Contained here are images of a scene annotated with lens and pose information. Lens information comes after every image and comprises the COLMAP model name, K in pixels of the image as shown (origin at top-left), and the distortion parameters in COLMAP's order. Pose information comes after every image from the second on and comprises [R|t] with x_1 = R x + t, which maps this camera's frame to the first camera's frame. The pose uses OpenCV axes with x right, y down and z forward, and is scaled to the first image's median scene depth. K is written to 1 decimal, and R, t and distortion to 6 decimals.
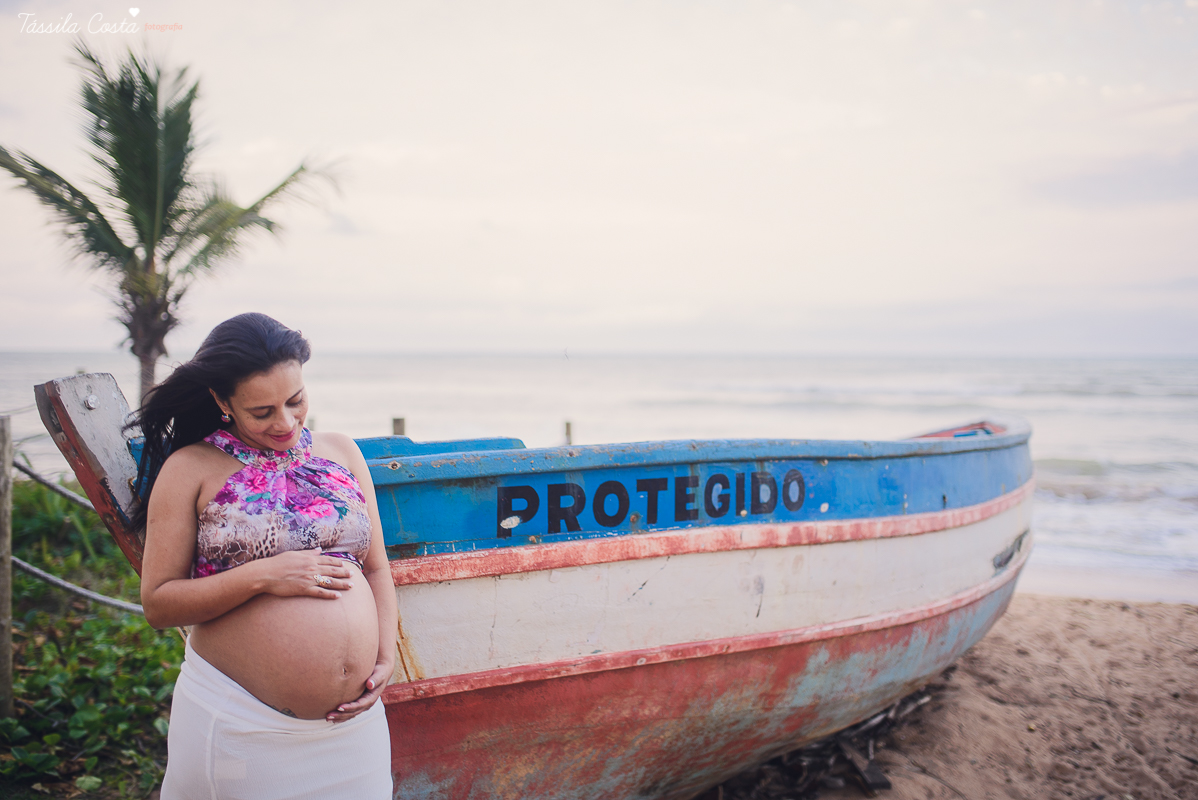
lens RADIAL K [[1204.9, 0, 599.0], [0, 1204.9, 400.0], [0, 0, 1]] dist [-0.081983, 0.125664]
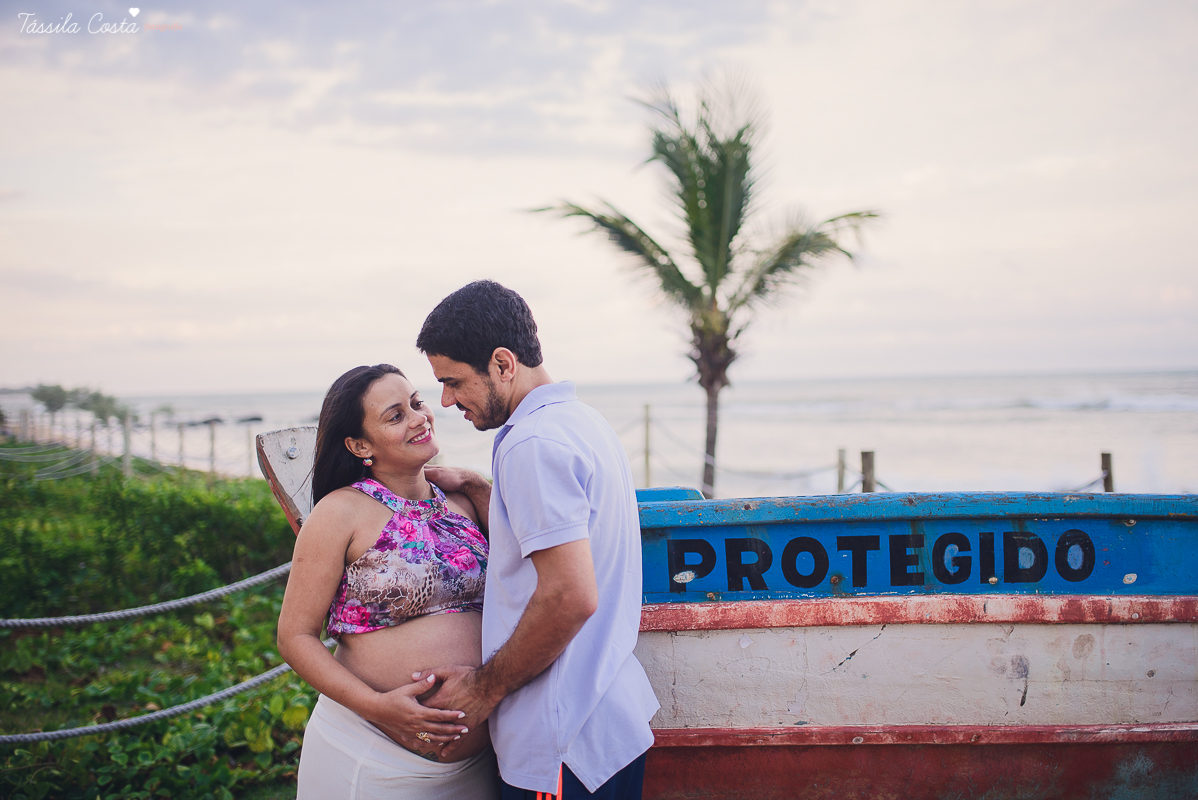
lens RADIAL K [[1204.9, 0, 599.0], [0, 1204.9, 400.0], [0, 0, 1]] dist [-0.081983, 0.125664]
pose [[0.834184, -0.017540, -0.551207, 0.367701], [0.008423, 0.999783, -0.019066, -0.019603], [0.551421, 0.011262, 0.834151, 0.150795]]
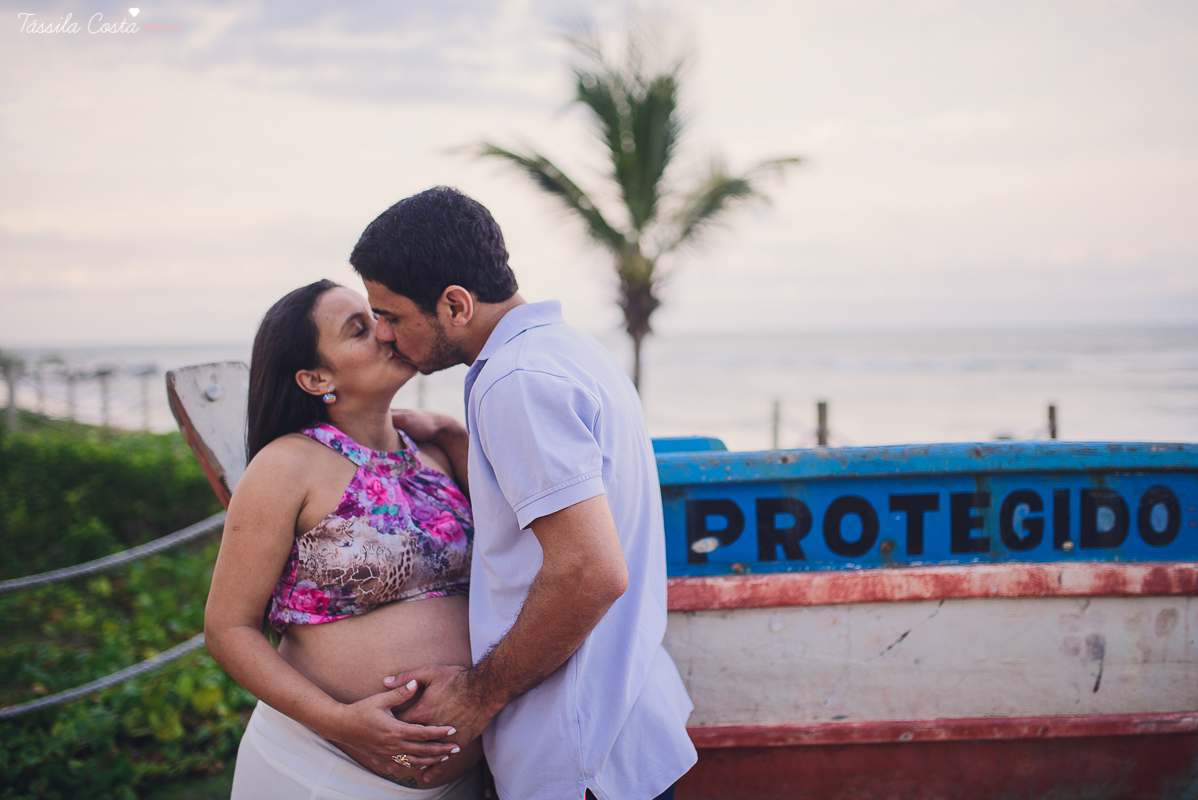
lens RADIAL K [[1197.0, 0, 595.1], [0, 1197.0, 384.1], [0, 0, 1]] dist [-0.119017, 0.168307]
pose [[0.877160, -0.000259, -0.480198, 0.218031], [0.003696, 0.999974, 0.006211, -0.007550], [0.480183, -0.007223, 0.877138, 0.262152]]
